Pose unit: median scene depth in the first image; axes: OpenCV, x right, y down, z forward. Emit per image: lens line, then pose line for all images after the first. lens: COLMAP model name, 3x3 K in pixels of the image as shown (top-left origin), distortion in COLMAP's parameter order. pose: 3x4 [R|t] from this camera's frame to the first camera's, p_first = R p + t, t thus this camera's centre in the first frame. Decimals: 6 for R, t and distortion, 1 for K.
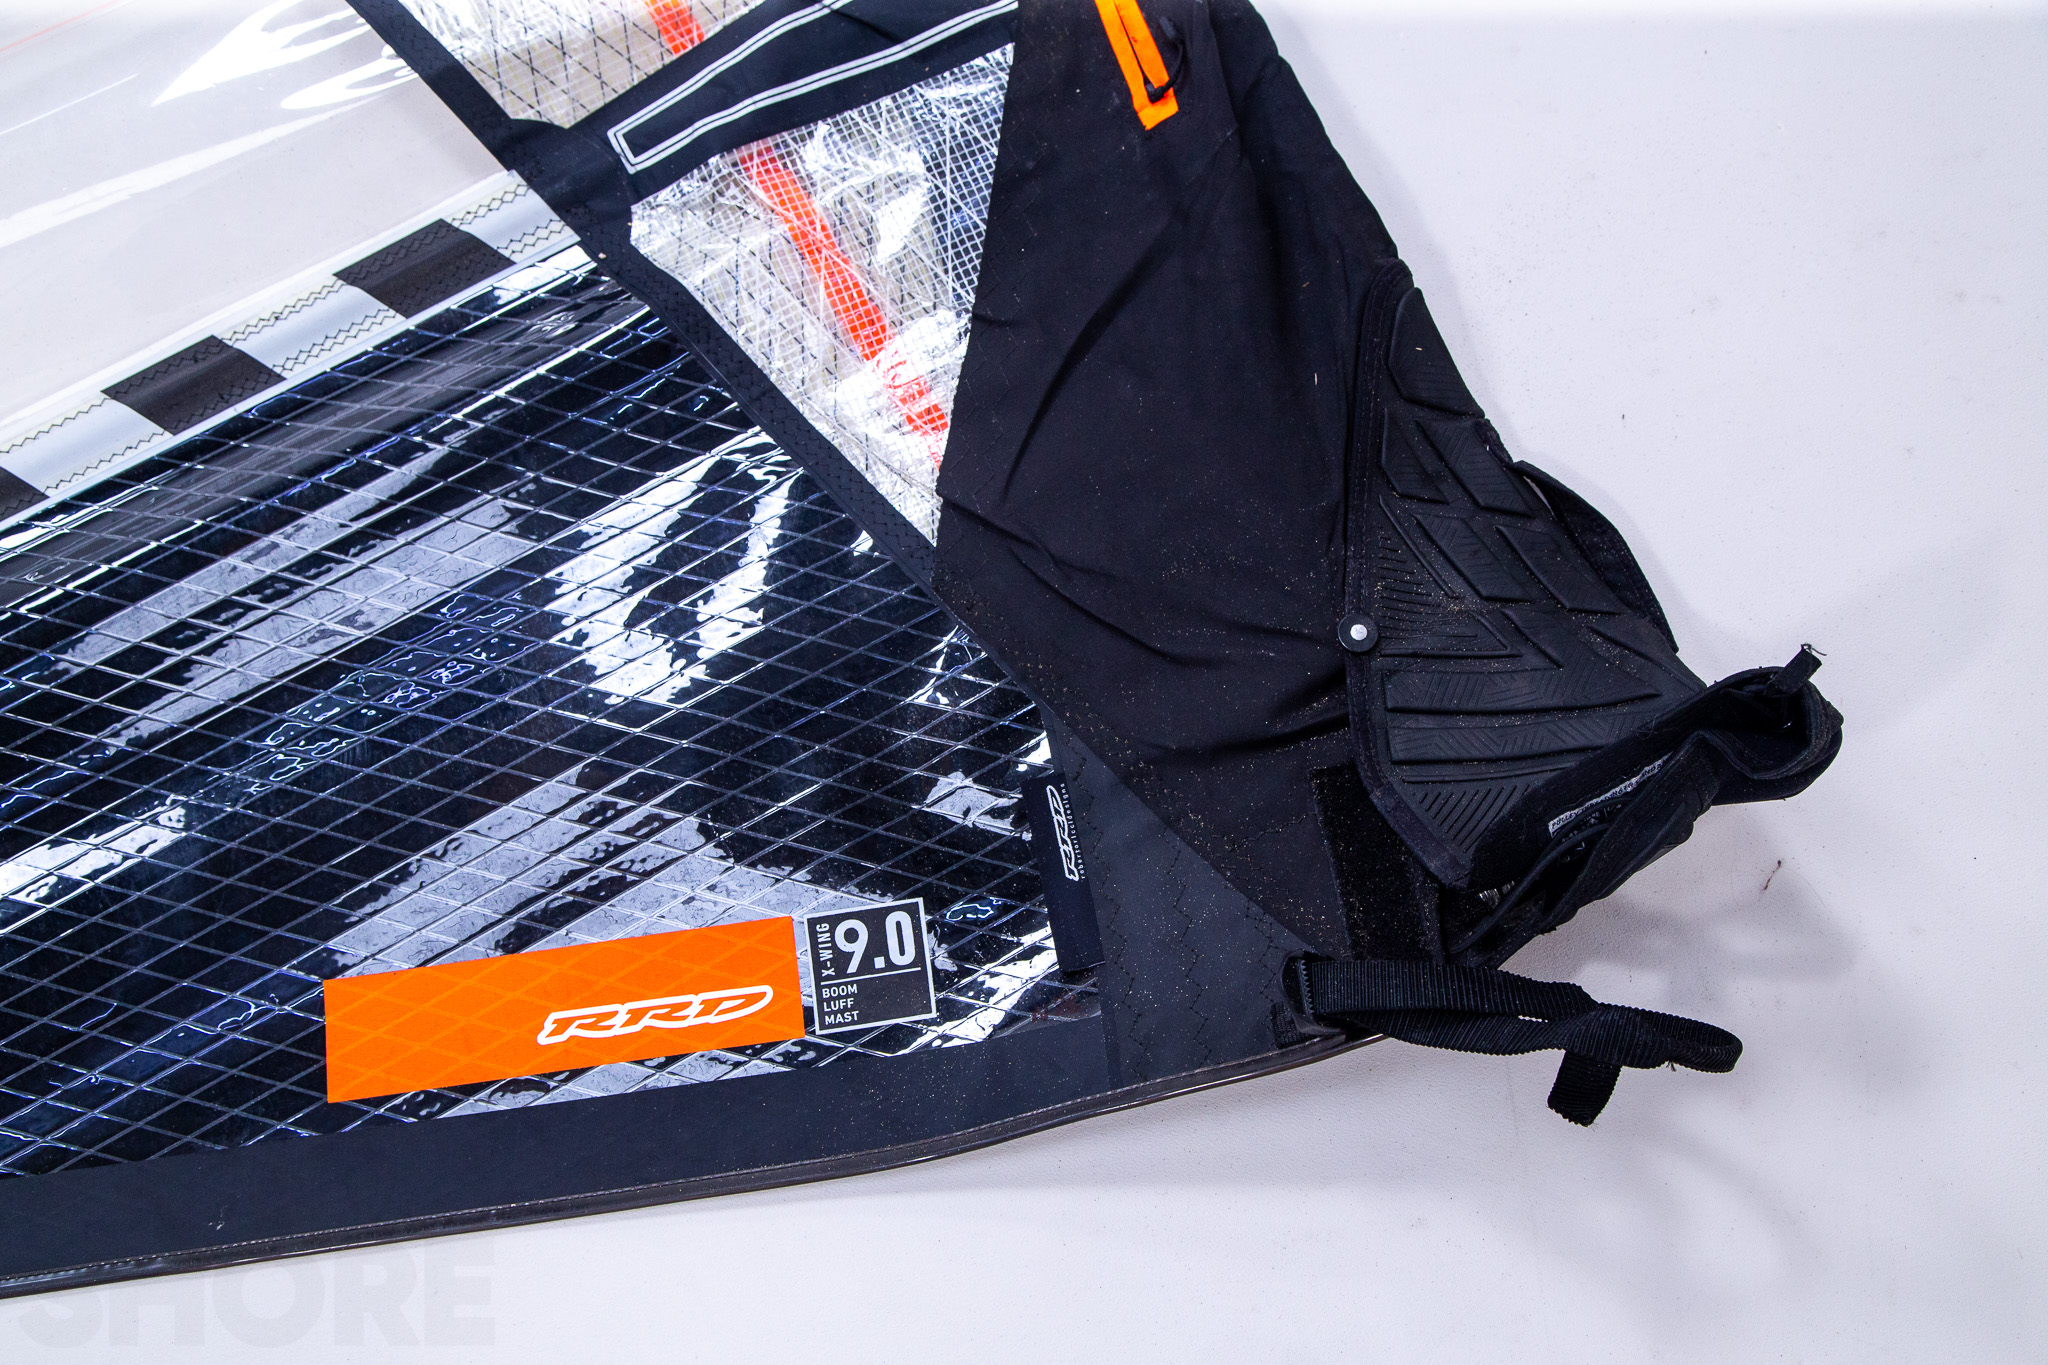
lens RADIAL K [[2305.0, 0, 1025.2], [0, 2305.0, 683.8], [0, 0, 1]] dist [0.077883, 0.000000]
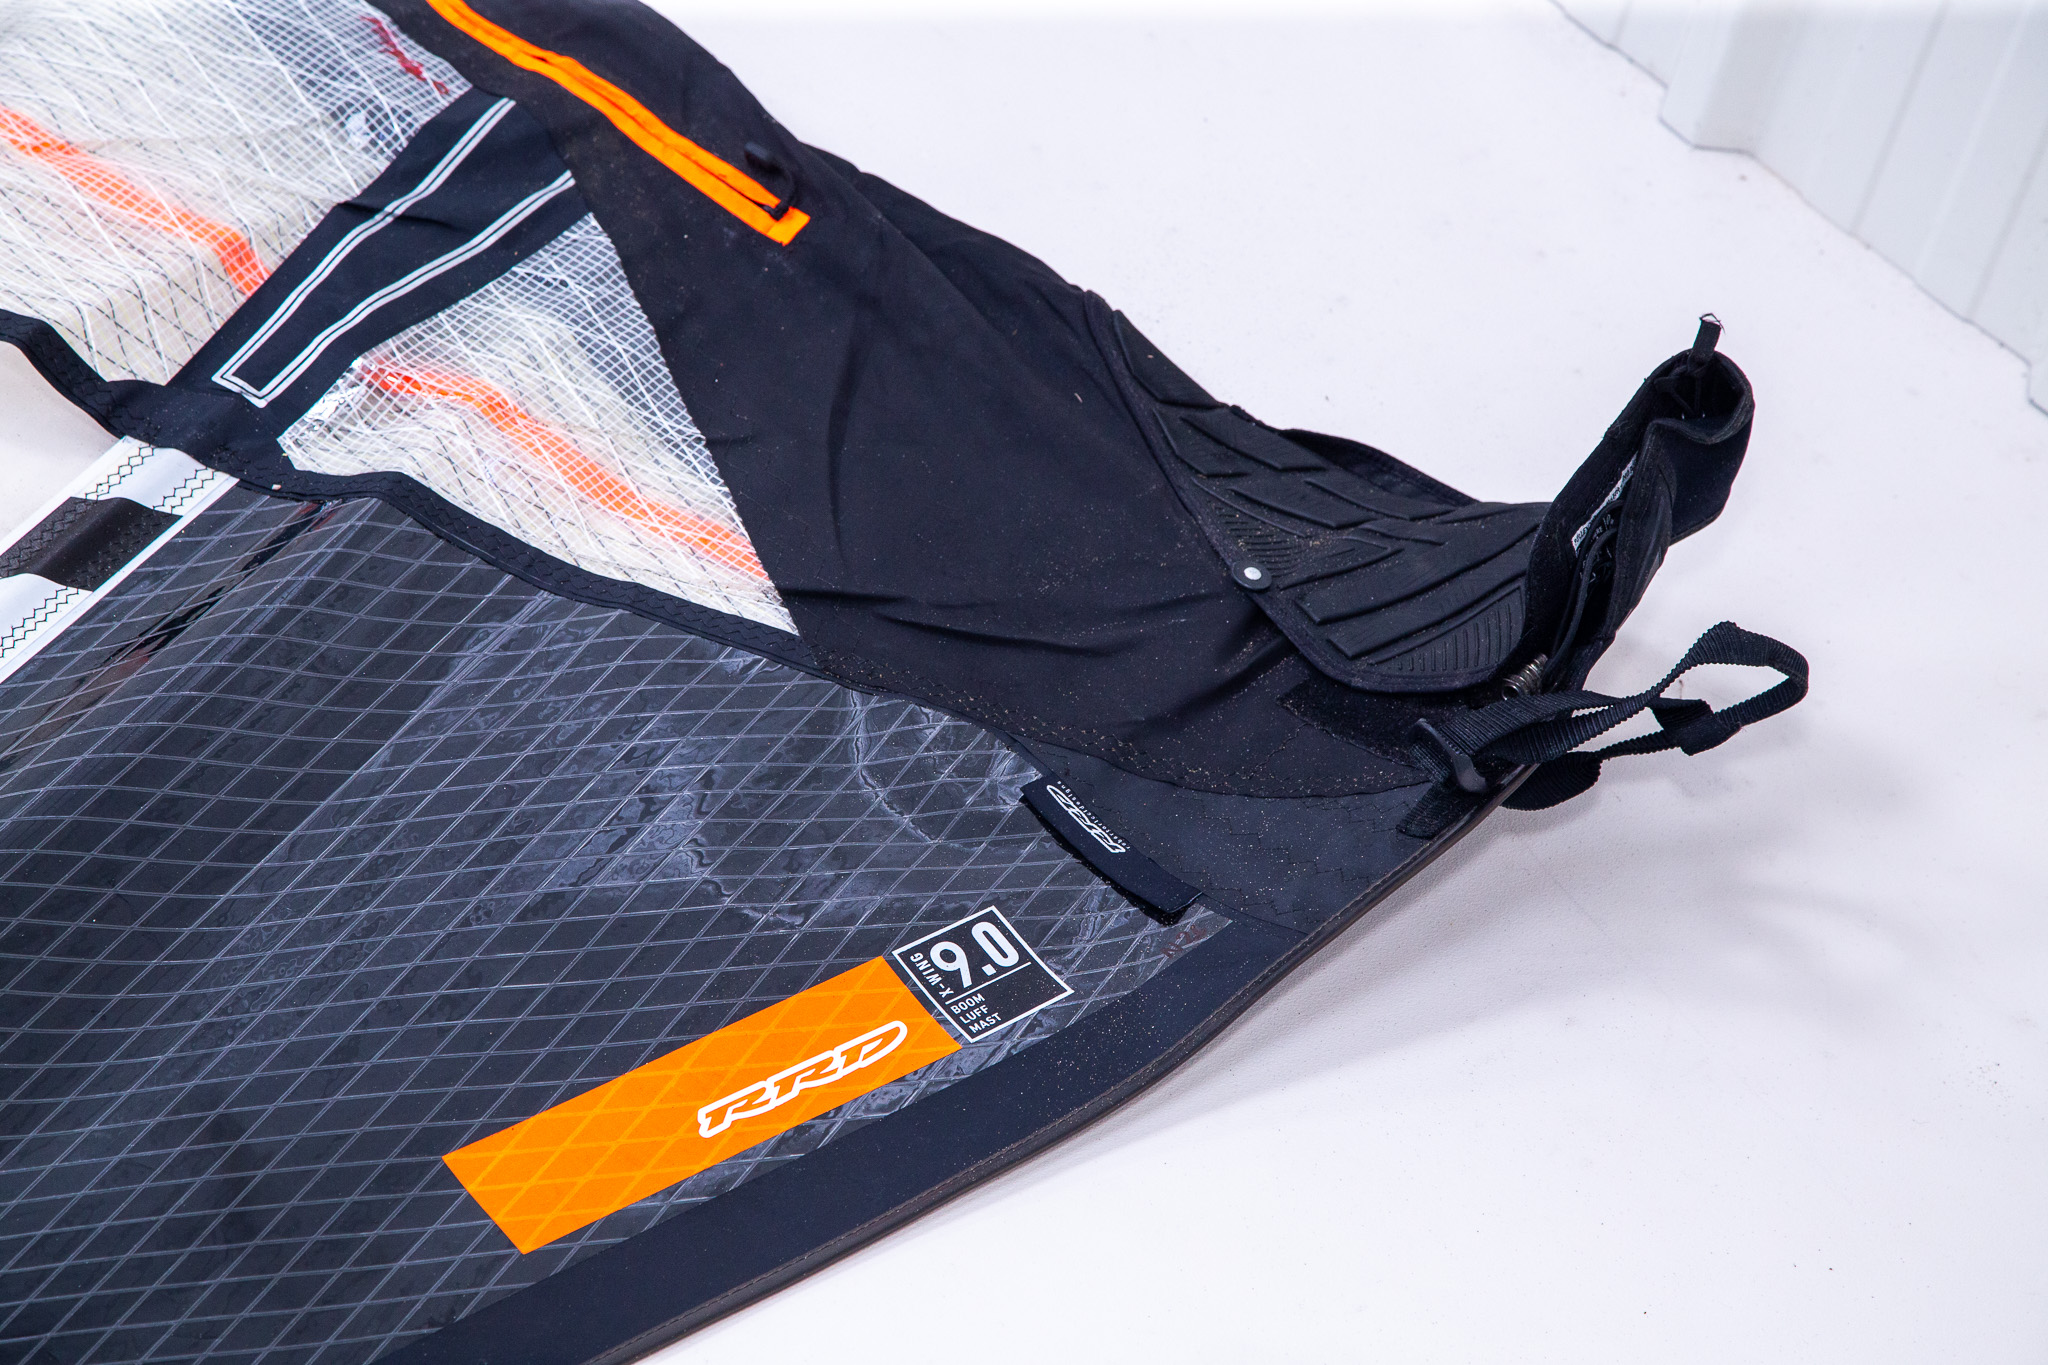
lens RADIAL K [[5950.5, 0, 1037.2], [0, 5950.5, 676.4], [0, 0, 1]] dist [0.625847, 0.000000]
pose [[0.823386, -0.195550, 0.532725, -1.204474], [0.415935, 0.846580, -0.332116, 0.765068], [-0.386049, 0.495038, 0.778398, -0.844542]]
